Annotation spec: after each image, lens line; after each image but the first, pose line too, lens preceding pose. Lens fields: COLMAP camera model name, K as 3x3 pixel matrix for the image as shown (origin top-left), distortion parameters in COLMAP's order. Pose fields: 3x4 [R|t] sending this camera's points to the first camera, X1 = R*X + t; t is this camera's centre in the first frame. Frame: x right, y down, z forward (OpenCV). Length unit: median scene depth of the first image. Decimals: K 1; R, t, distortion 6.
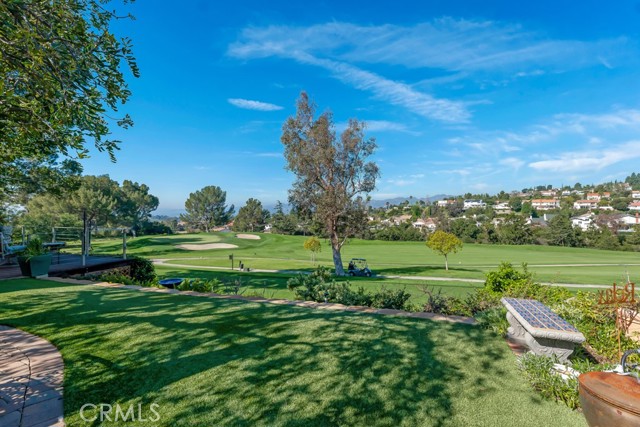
lens RADIAL K [[293.3, 0, 317.3], [0, 293.3, 216.4], [0, 0, 1]] dist [0.004680, 0.000184]
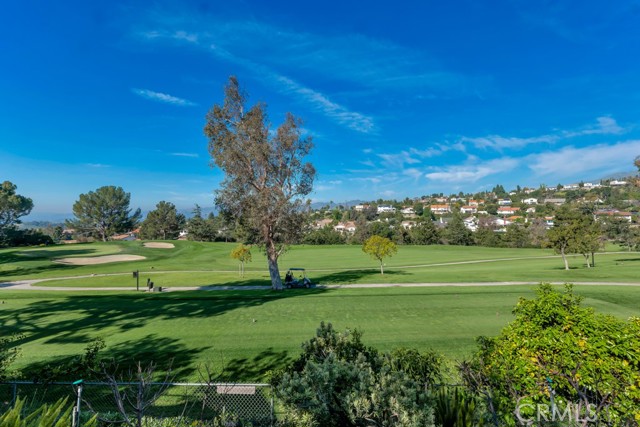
lens RADIAL K [[293.3, 0, 320.5], [0, 293.3, 222.0], [0, 0, 1]] dist [0.004680, 0.000184]
pose [[0.962974, -0.008620, 0.269458, -0.028948], [0.007451, 0.999958, 0.005360, -0.002393], [-0.269492, -0.003154, 0.962997, 0.103740]]
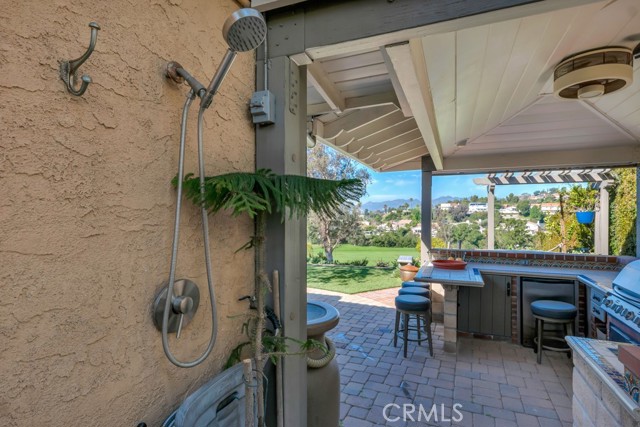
lens RADIAL K [[331.6, 0, 319.4], [0, 331.6, 214.1], [0, 0, 1]] dist [-0.001950, -0.000389]
pose [[0.999256, 0.006687, 0.037991, -0.013480], [-0.005966, 0.999801, -0.019061, -0.001261], [-0.038111, 0.018820, 0.999096, -0.165342]]
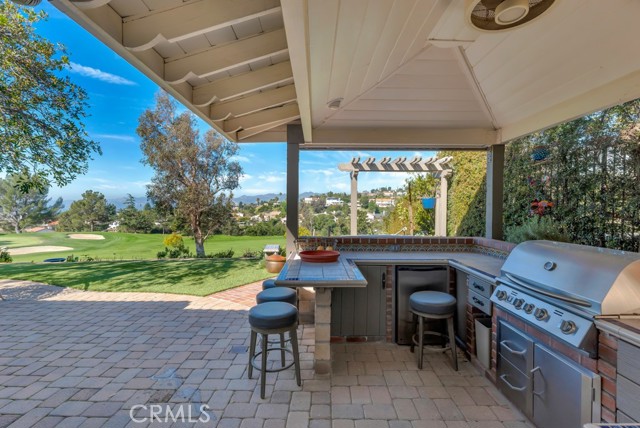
lens RADIAL K [[293.3, 0, 325.0], [0, 293.3, 214.7], [0, 0, 1]] dist [0.004680, 0.000184]
pose [[0.896774, -0.003798, 0.442472, 0.001806], [0.000424, 0.999970, 0.007724, 0.001686], [-0.442488, -0.006739, 0.896749, -0.124264]]
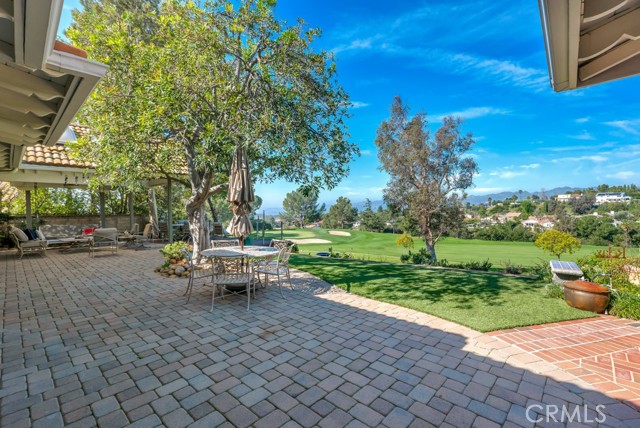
lens RADIAL K [[293.3, 0, 318.2], [0, 293.3, 215.5], [0, 0, 1]] dist [0.004680, 0.000184]
pose [[0.957269, -0.001545, -0.289195, -0.011959], [0.002778, 0.999989, 0.003854, 0.001778], [0.289185, -0.004493, 0.957263, -0.085605]]
